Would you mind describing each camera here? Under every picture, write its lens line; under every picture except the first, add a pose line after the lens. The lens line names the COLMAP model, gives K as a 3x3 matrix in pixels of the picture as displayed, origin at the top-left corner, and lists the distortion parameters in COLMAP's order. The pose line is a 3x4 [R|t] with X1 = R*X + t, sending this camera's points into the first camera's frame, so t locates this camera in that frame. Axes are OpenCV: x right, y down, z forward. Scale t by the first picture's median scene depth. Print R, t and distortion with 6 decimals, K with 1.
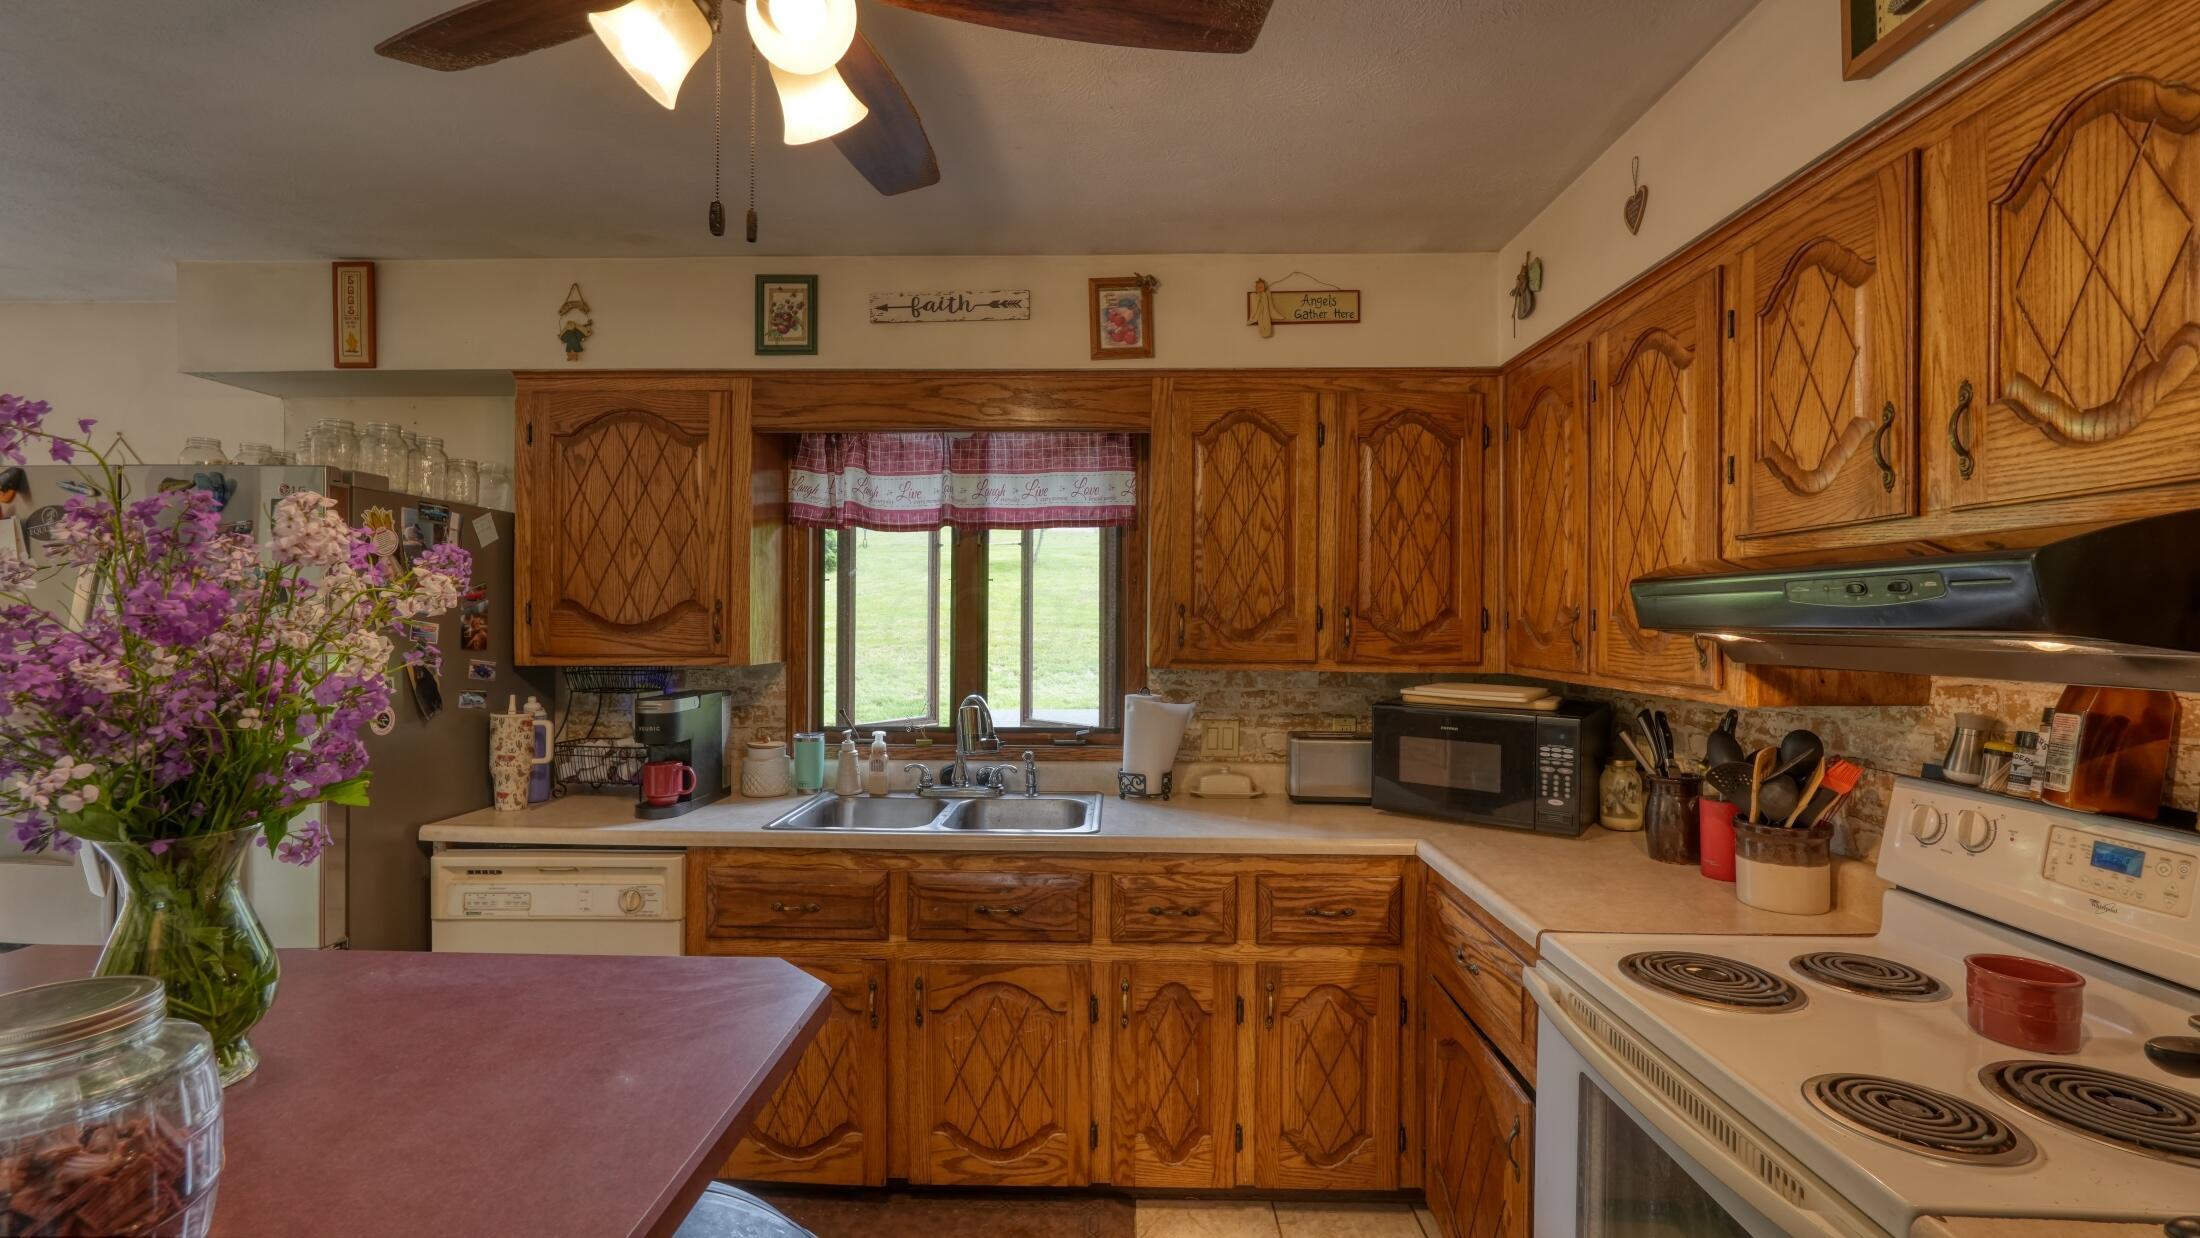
lens RADIAL K [[957.4, 0, 1101.6], [0, 957.4, 623.9], [0, 0, 1]] dist [-0.015404, 0.000711]
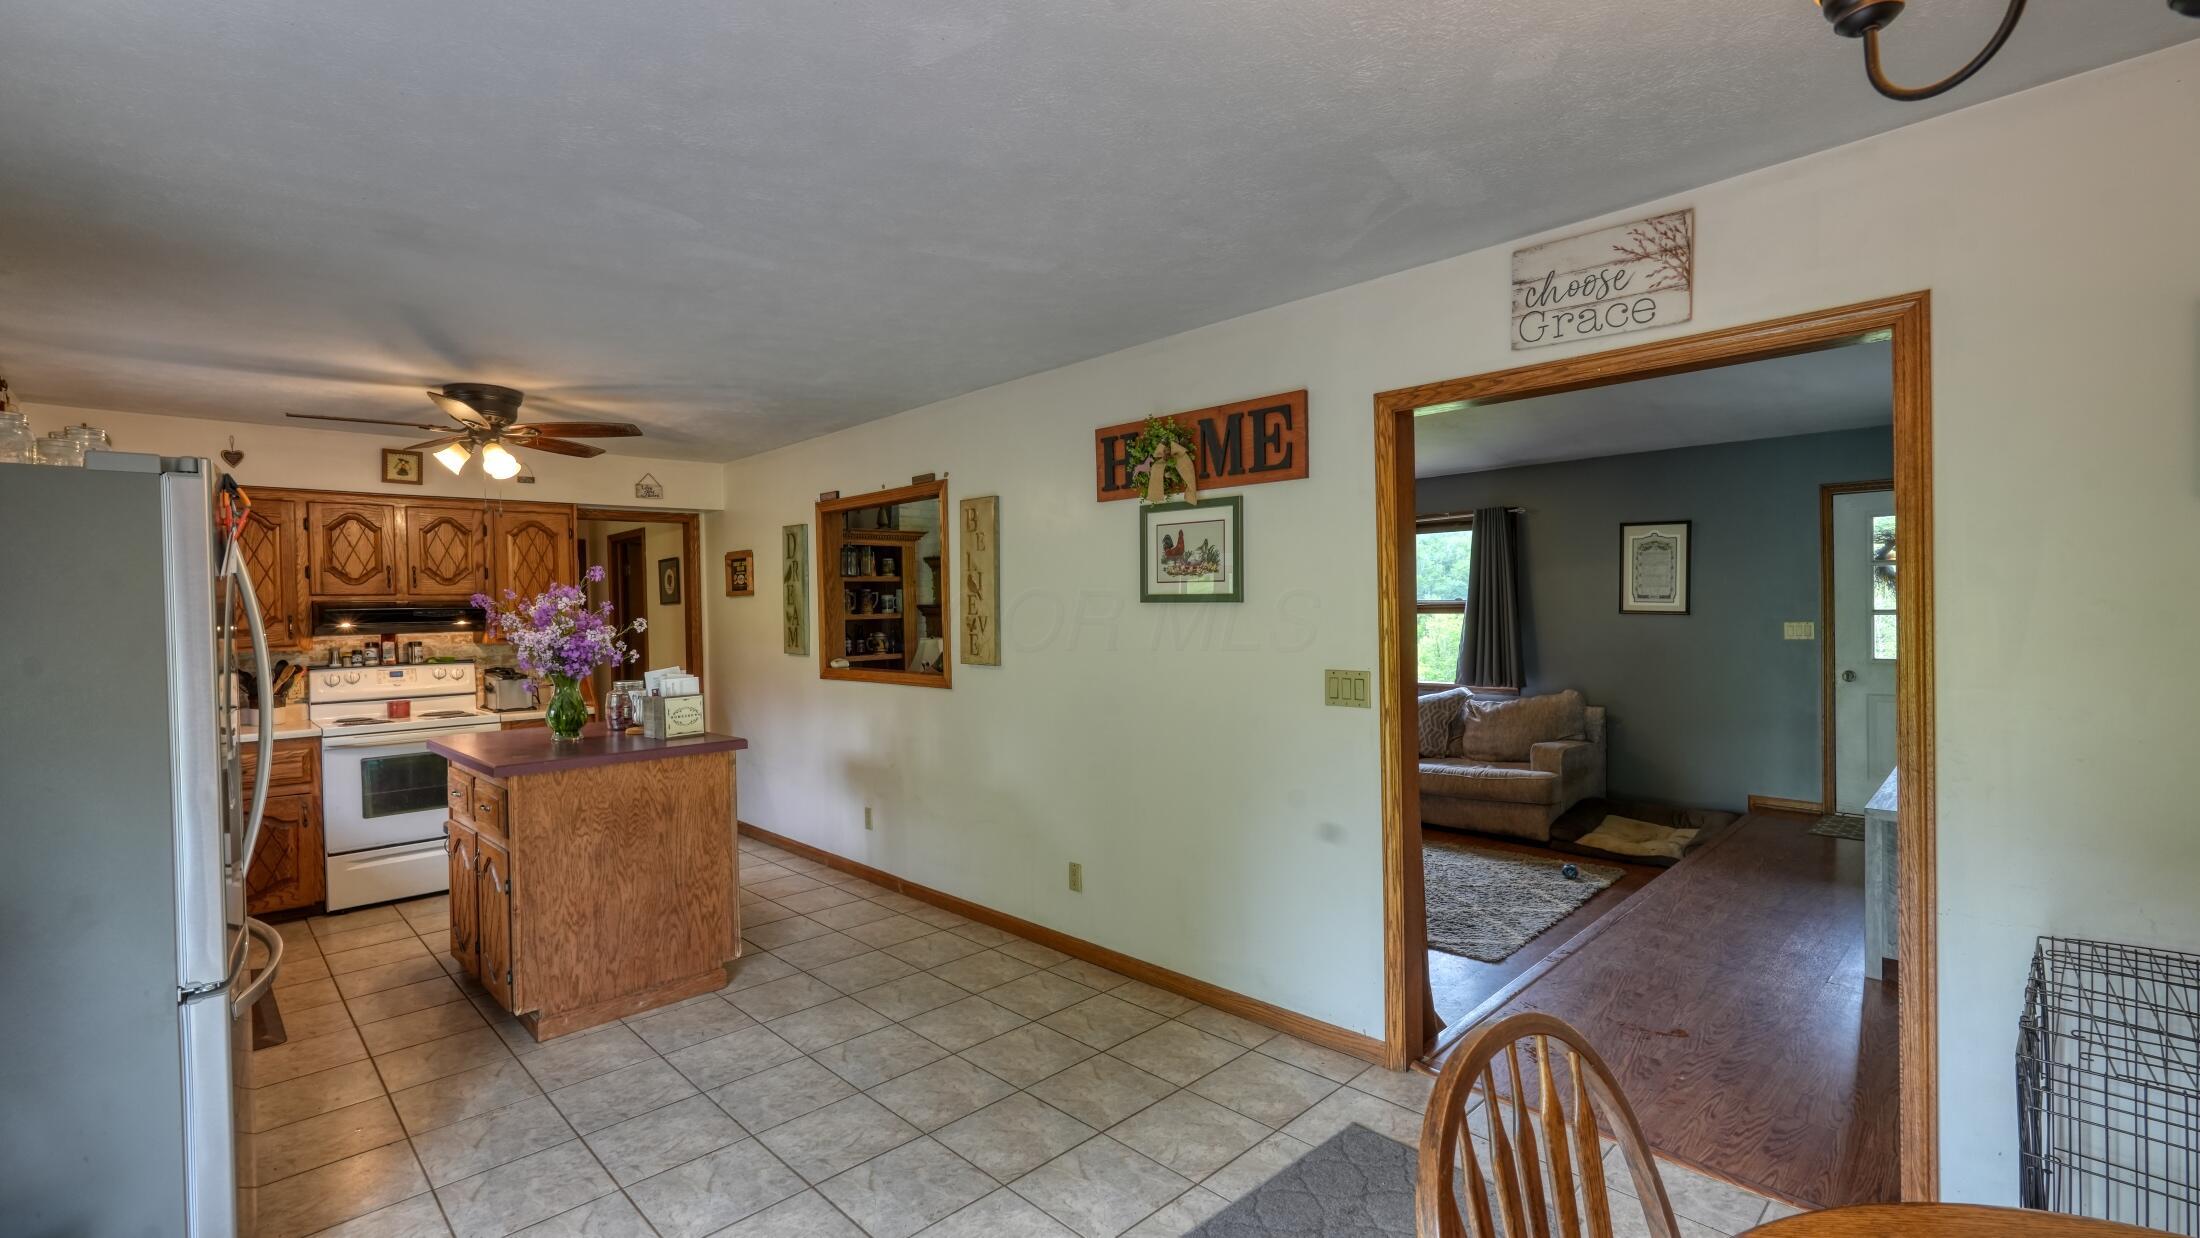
lens RADIAL K [[957.4, 0, 1101.6], [0, 957.4, 623.9], [0, 0, 1]] dist [-0.015404, 0.000711]
pose [[-0.716392, -0.003089, 0.697691, -2.019257], [0.018707, 0.999546, 0.023633, -0.012202], [-0.697447, 0.029982, -0.716009, 0.867877]]
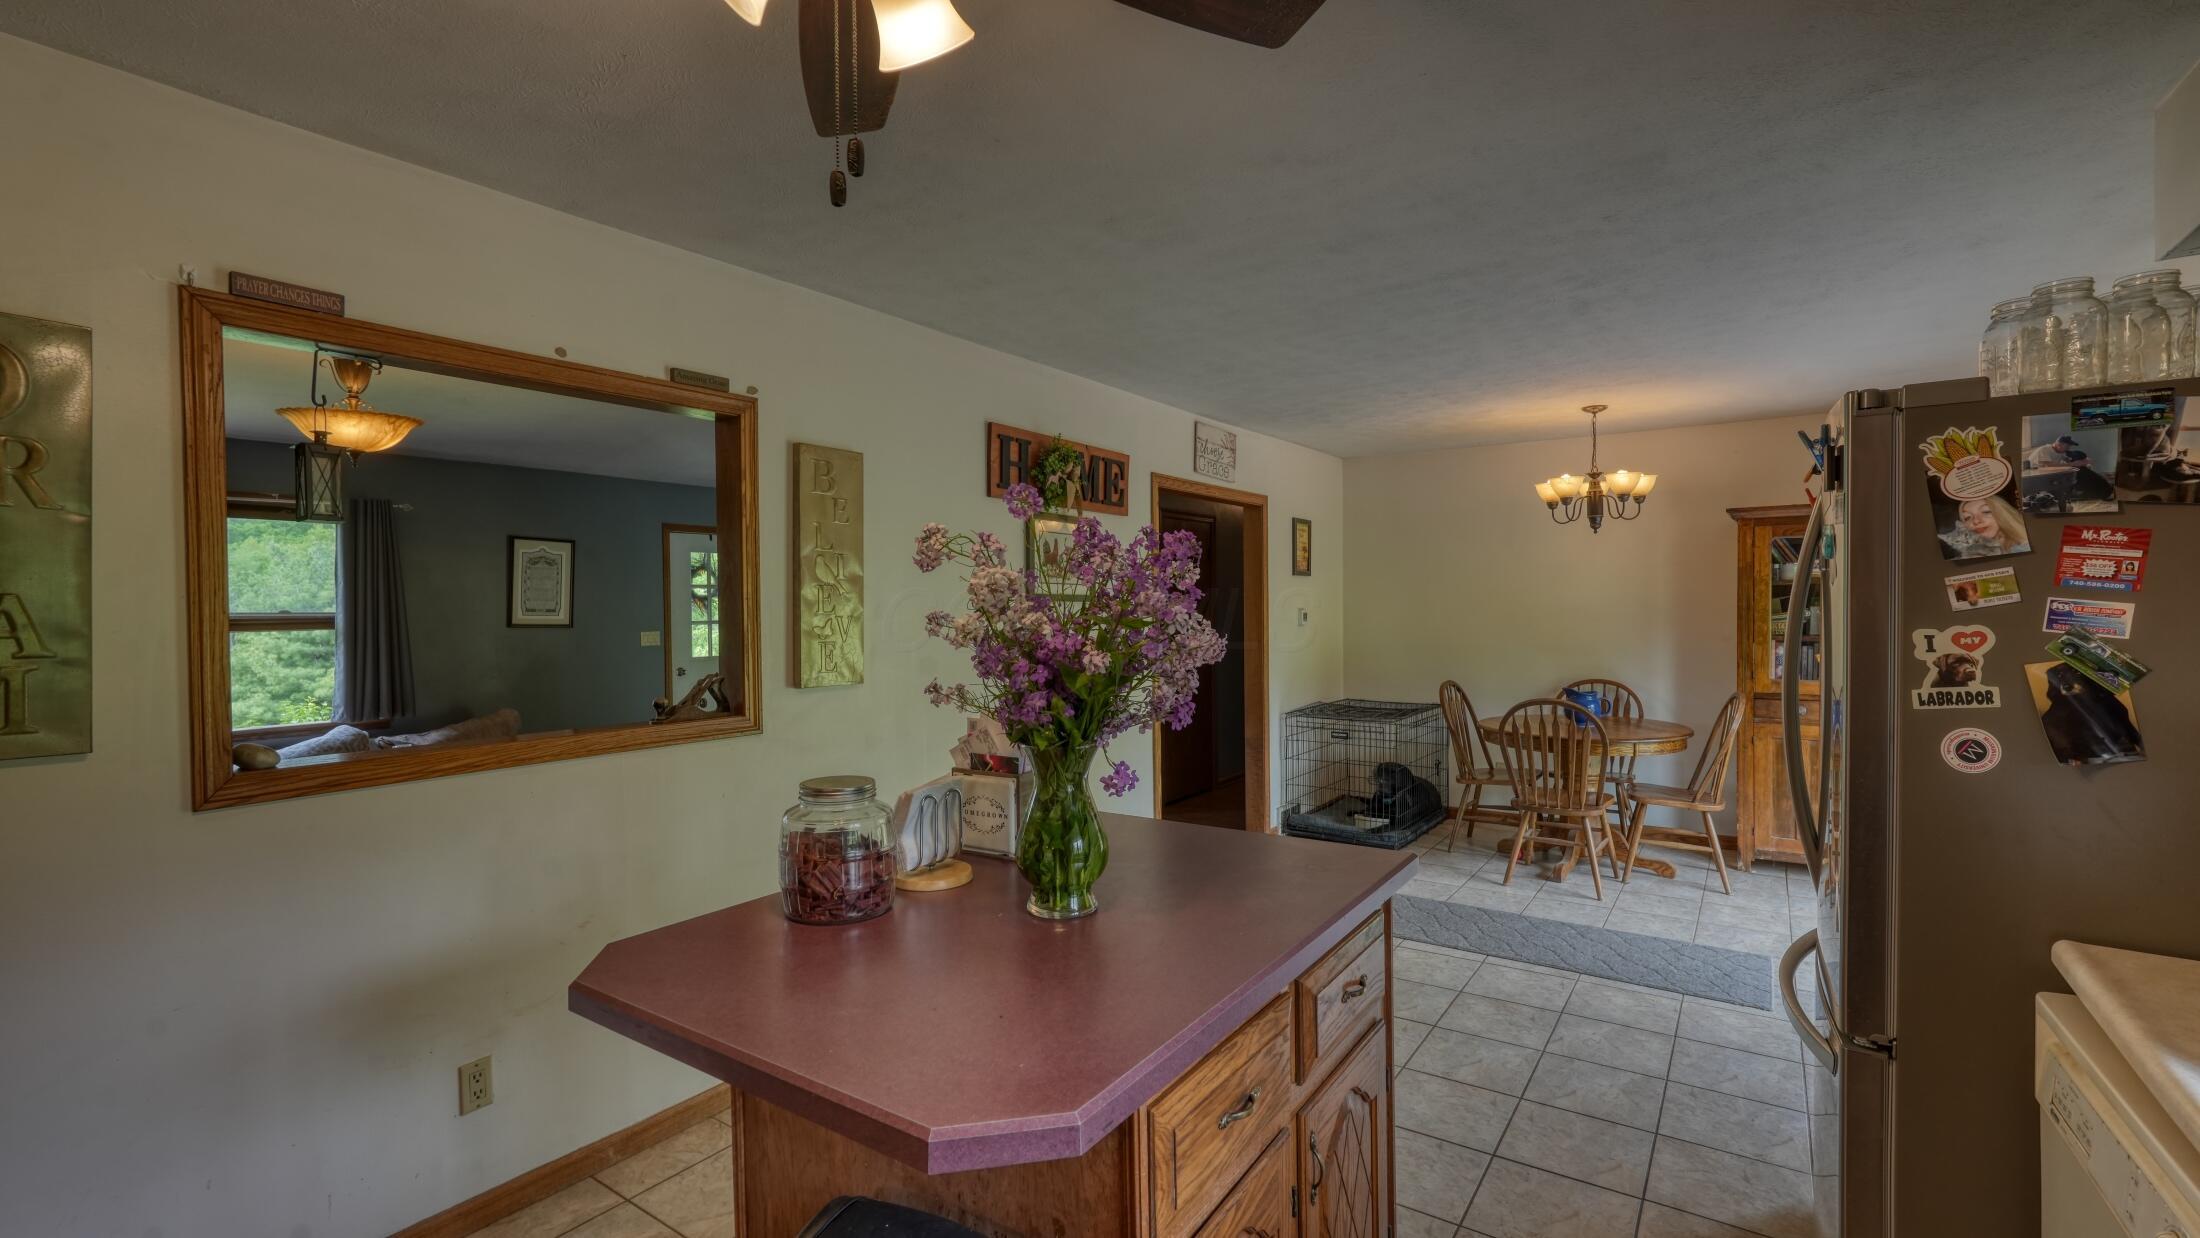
lens RADIAL K [[957.4, 0, 1101.6], [0, 957.4, 623.9], [0, 0, 1]] dist [-0.015404, 0.000711]
pose [[-0.549183, 0.020133, -0.835459, 0.109741], [0.006298, 0.999781, 0.019954, -0.001906], [0.835678, 0.005697, -0.549190, 0.736608]]
